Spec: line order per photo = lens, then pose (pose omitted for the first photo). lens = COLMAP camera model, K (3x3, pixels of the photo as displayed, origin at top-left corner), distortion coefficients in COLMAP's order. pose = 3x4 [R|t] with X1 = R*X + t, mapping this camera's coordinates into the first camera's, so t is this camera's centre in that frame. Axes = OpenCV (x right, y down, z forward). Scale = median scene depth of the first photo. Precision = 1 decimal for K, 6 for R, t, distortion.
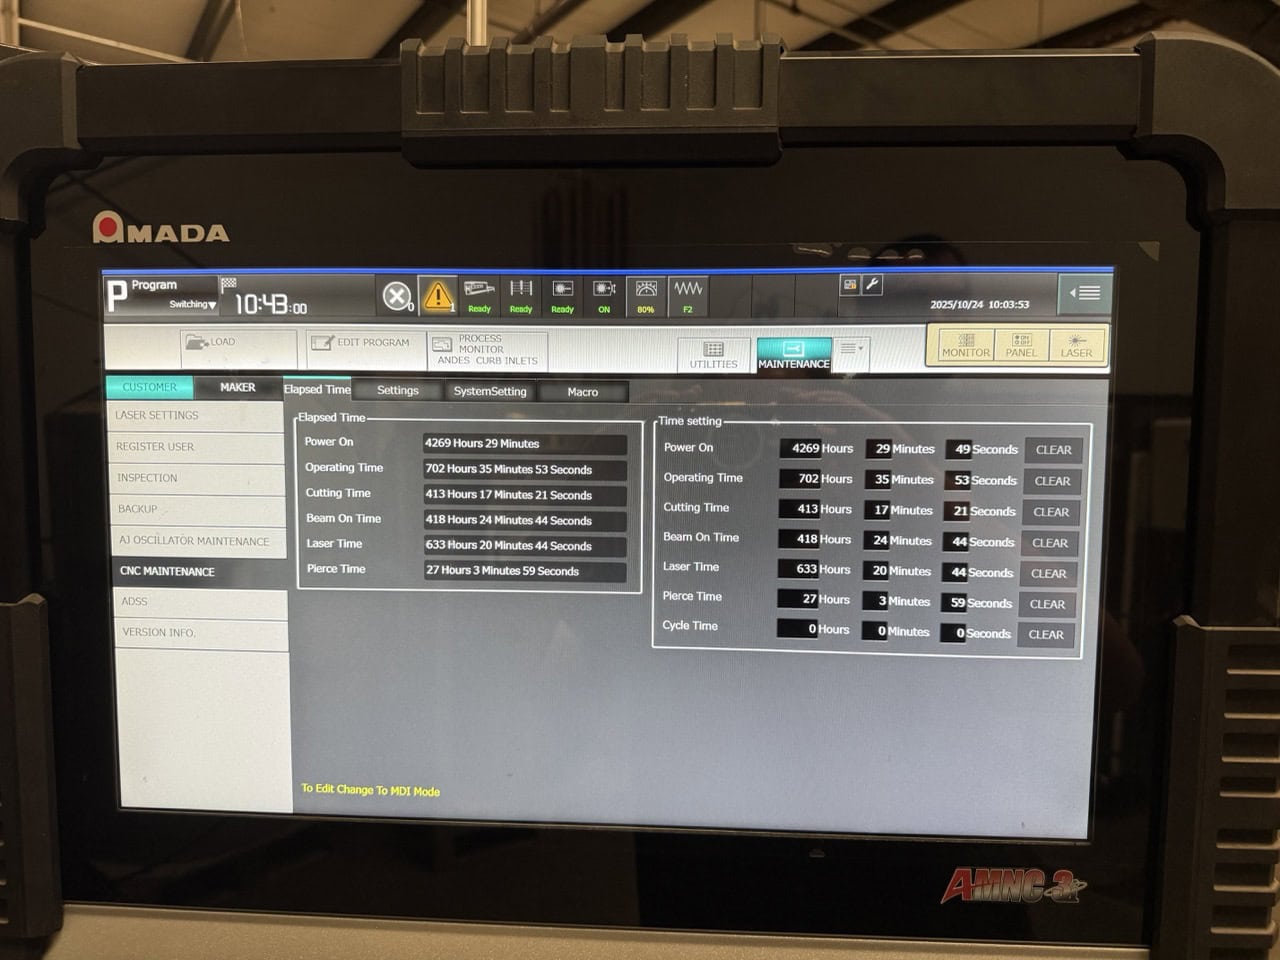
lens RADIAL K [[902.5, 0, 640.0], [0, 902.5, 480.0], [0, 0, 1]] dist [0.083626, -0.155263]
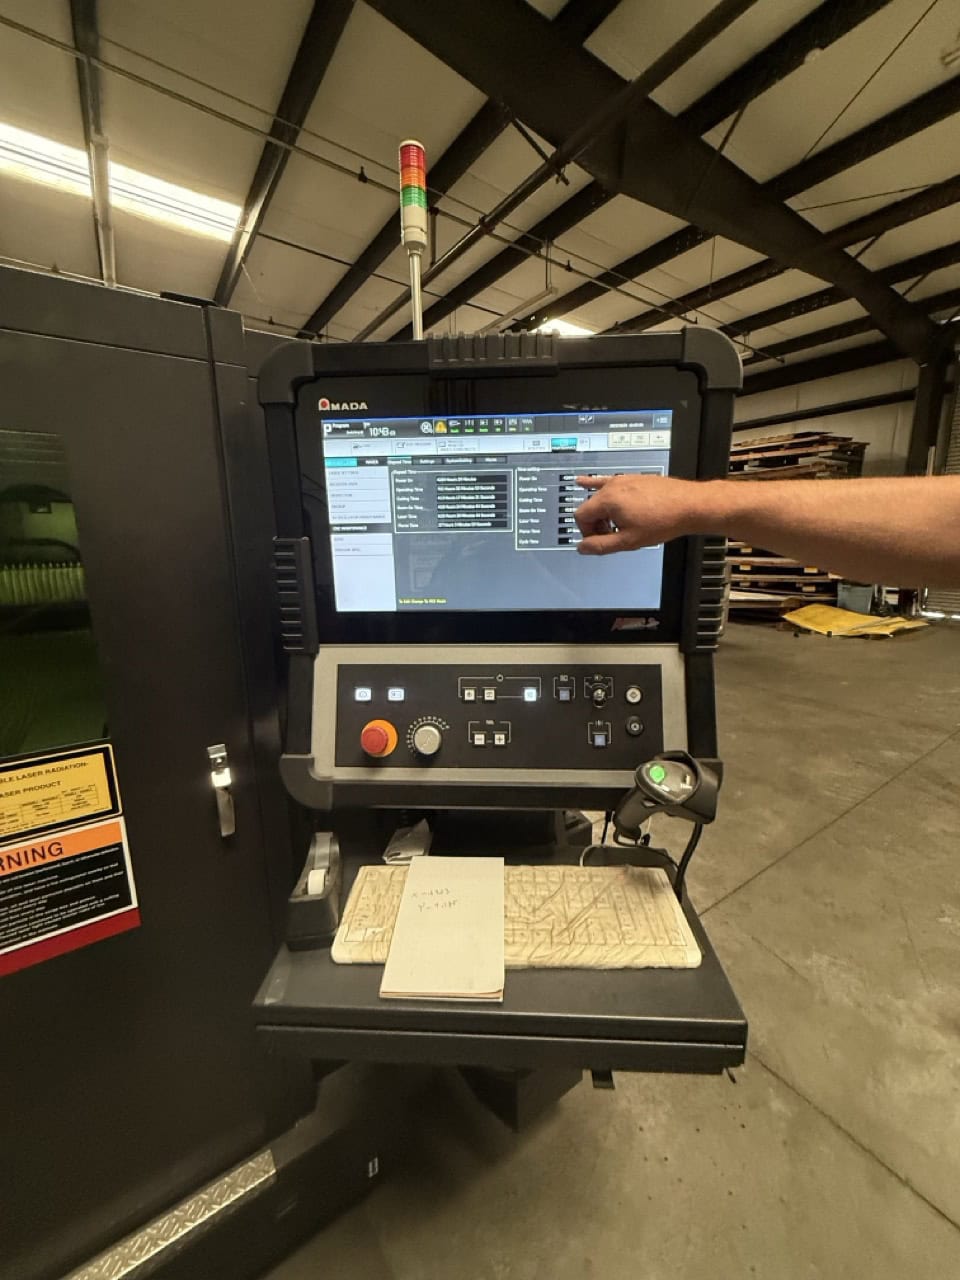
lens RADIAL K [[510.0, 0, 480.8], [0, 510.0, 636.2], [0, 0, 1]] dist [0.000046, 0.000198]
pose [[0.999687, -0.024851, 0.002853, -0.114252], [0.024186, 0.989392, 0.143246, 0.225534], [-0.006382, -0.143132, 0.989683, -0.696332]]
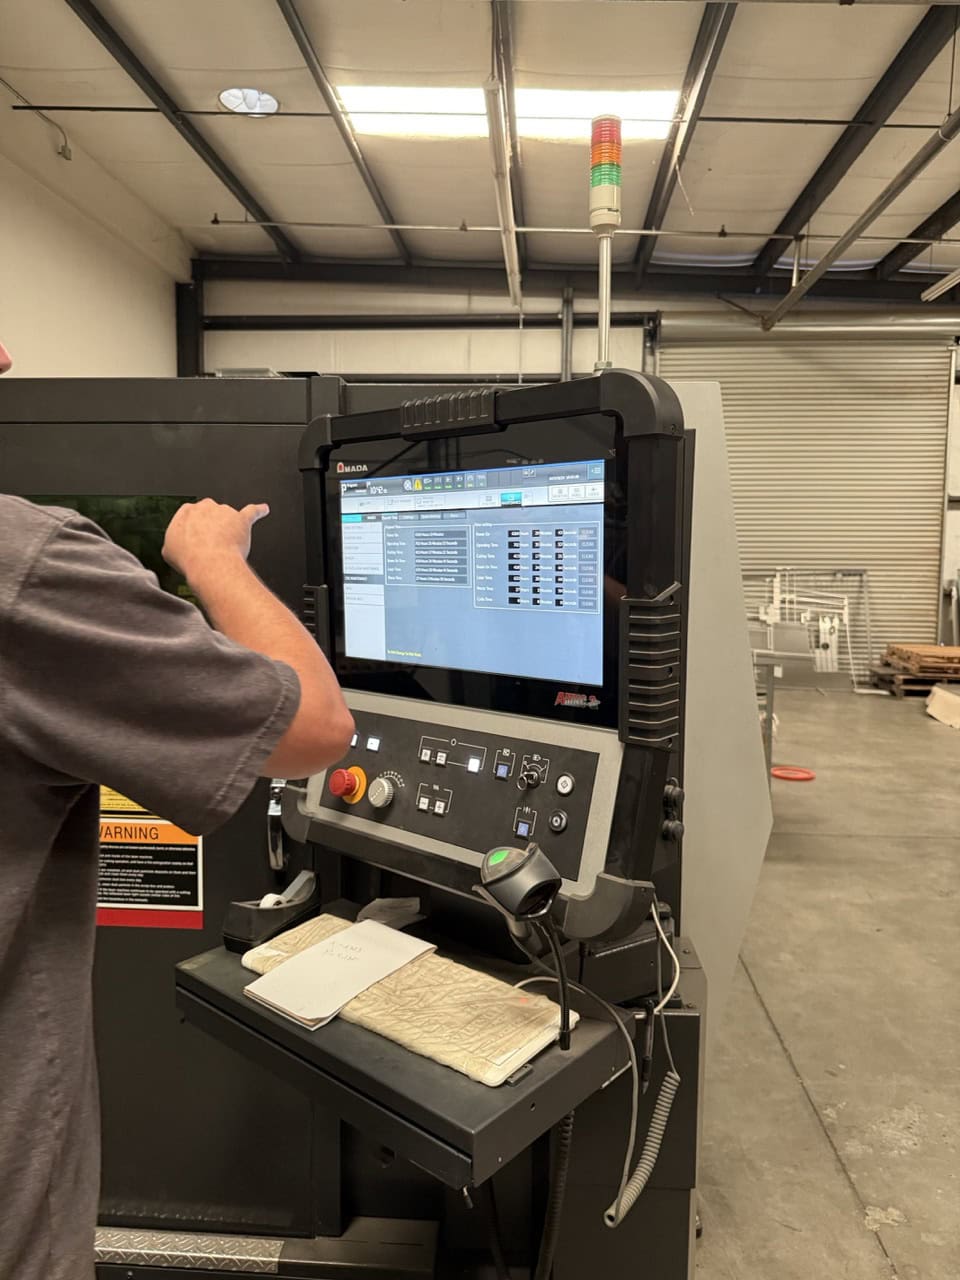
lens RADIAL K [[893.8, 0, 479.4], [0, 893.8, 634.3], [0, 0, 1]] dist [0.101104, -0.148405]
pose [[0.792763, 0.048046, -0.607634, 1.722488], [-0.029781, 0.998751, 0.040117, 0.160182], [0.608803, -0.013707, 0.793203, -1.188674]]
